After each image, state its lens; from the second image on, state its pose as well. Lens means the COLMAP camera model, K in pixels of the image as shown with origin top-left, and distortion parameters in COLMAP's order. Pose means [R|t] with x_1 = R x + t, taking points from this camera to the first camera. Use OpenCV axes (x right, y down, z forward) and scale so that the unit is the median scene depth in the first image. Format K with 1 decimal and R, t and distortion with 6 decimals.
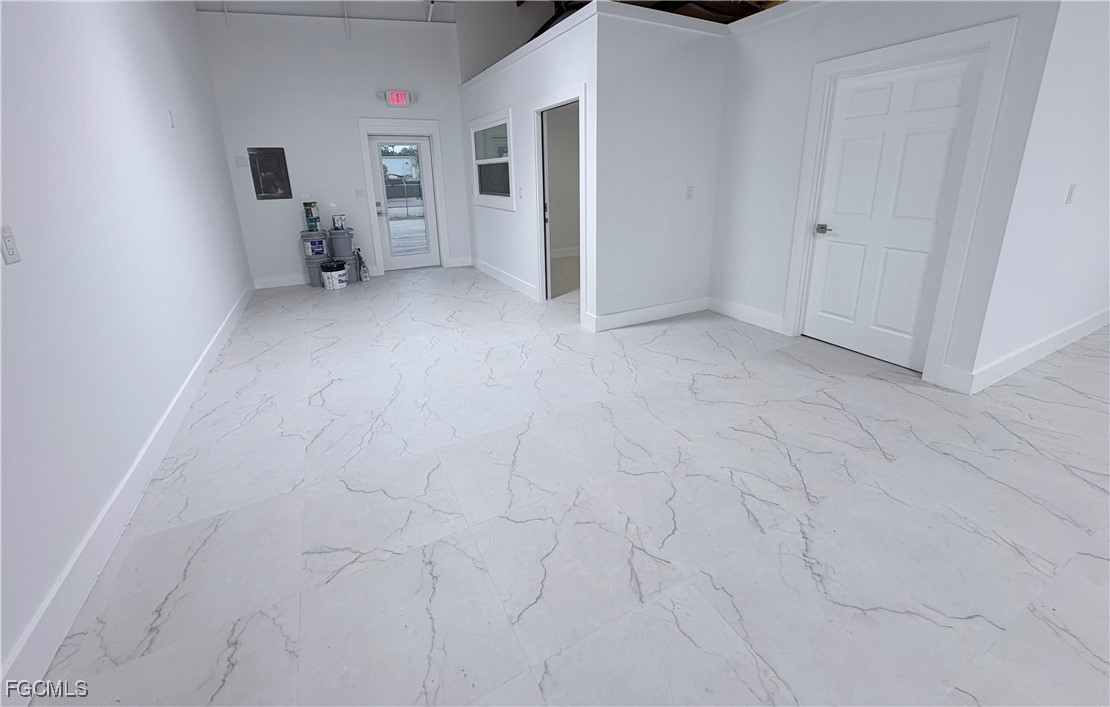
lens RADIAL K [[442.9, 0, 555.2], [0, 442.9, 289.5], [0, 0, 1]] dist [0.001551, 0.000294]
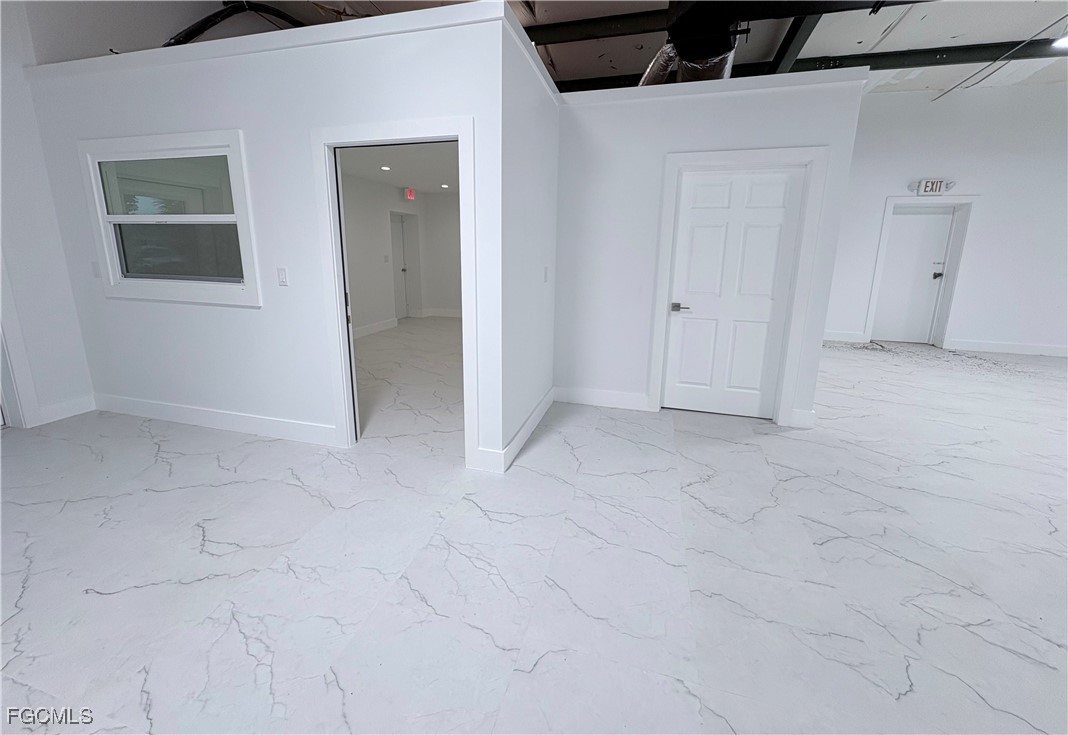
lens RADIAL K [[425.5, 0, 534.2], [0, 425.5, 334.3], [0, 0, 1]] dist [0.000642, 0.000143]
pose [[0.685576, -0.116464, 0.718625, -0.411076], [0.156496, 0.987620, 0.010760, -0.147953], [-0.710981, 0.105086, 0.695315, 0.576860]]
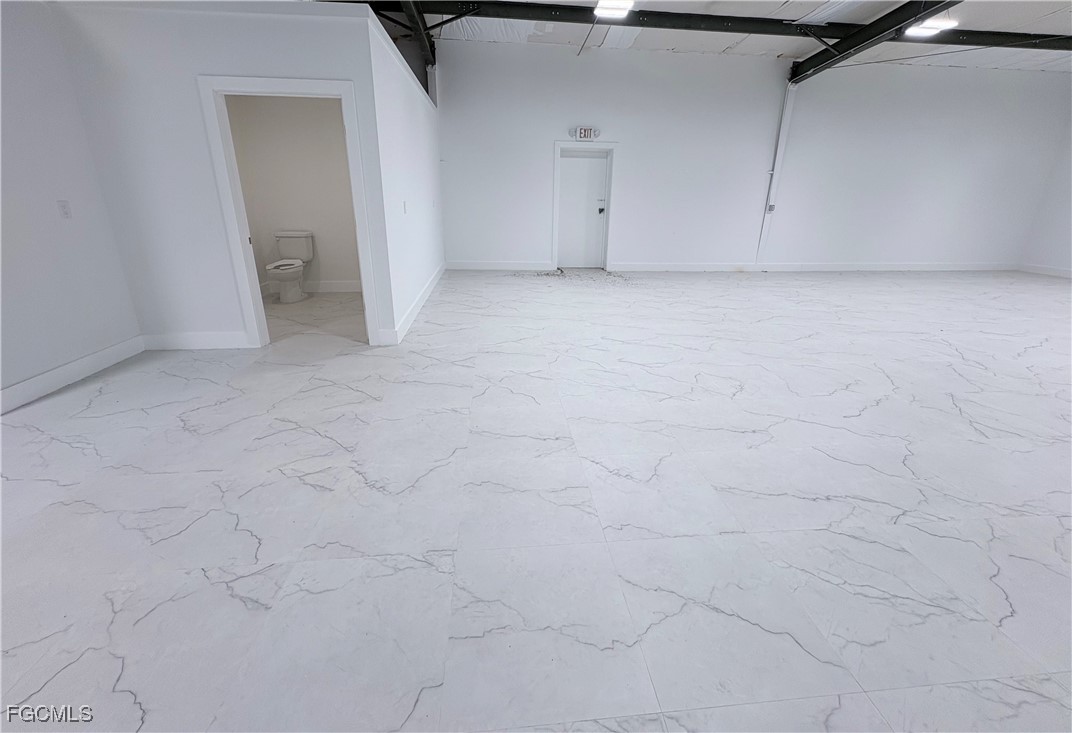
lens RADIAL K [[427.6, 0, 536.7], [0, 427.6, 331.2], [0, 0, 1]] dist [-0.000015, 0.000002]
pose [[0.375988, -0.258027, 0.889975, -0.126545], [0.212179, 0.958904, 0.188372, 0.020526], [-0.902005, 0.118008, 0.415284, -0.012303]]
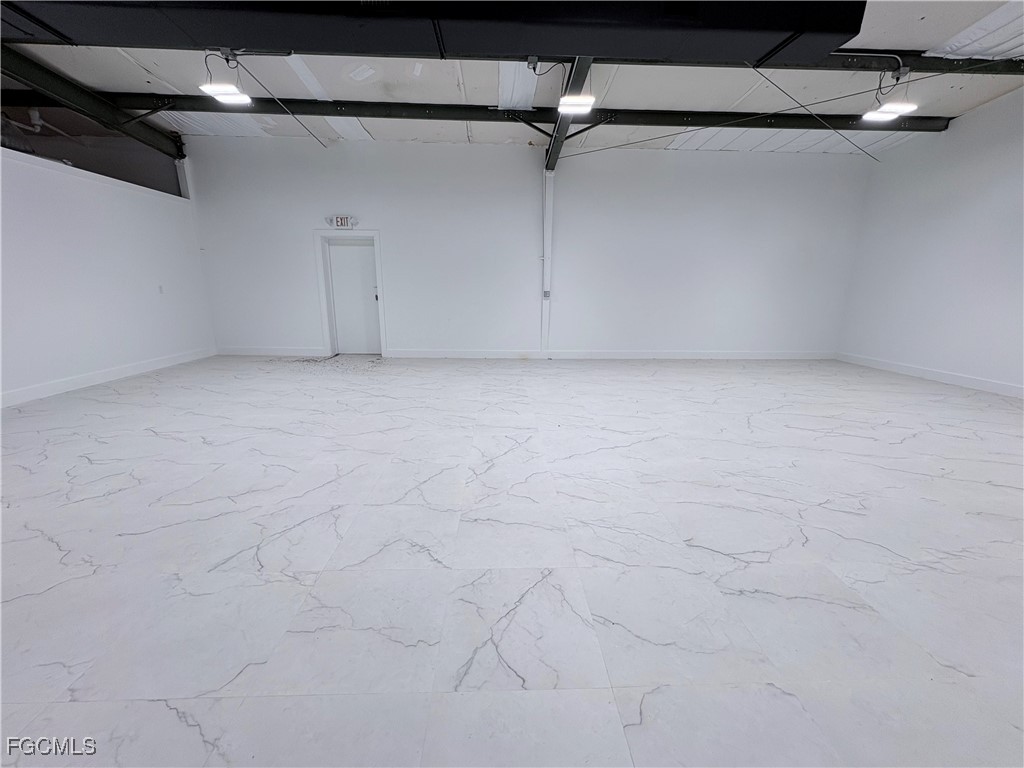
lens RADIAL K [[410.5, 0, 510.8], [0, 410.5, 381.4], [0, 0, 1]] dist [0.008190, 0.000017]
pose [[0.436716, -0.181423, 0.881116, 0.547610], [0.209163, 0.973089, 0.096691, 0.299884], [-0.874946, 0.142070, 0.462911, -1.102462]]
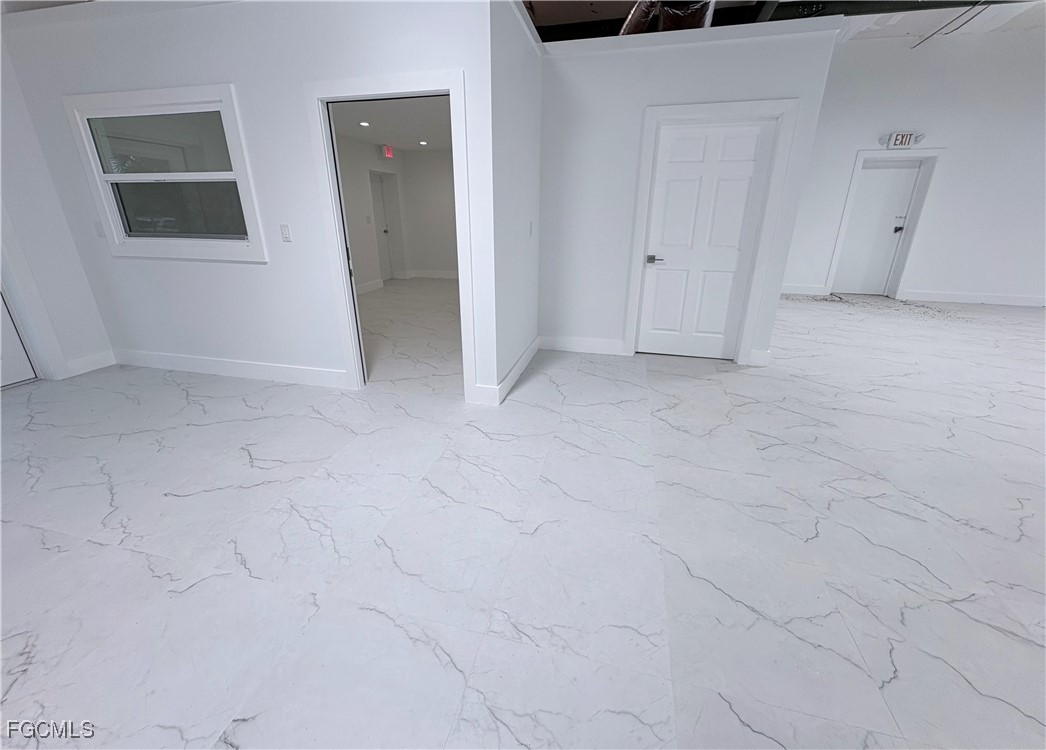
lens RADIAL K [[417.2, 0, 523.2], [0, 417.2, 358.1], [0, 0, 1]] dist [0.000725, -0.000027]
pose [[0.663627, -0.229474, 0.711998, -0.493341], [0.172214, 0.973088, 0.153107, -0.118850], [-0.727971, 0.021010, 0.685286, 0.540065]]
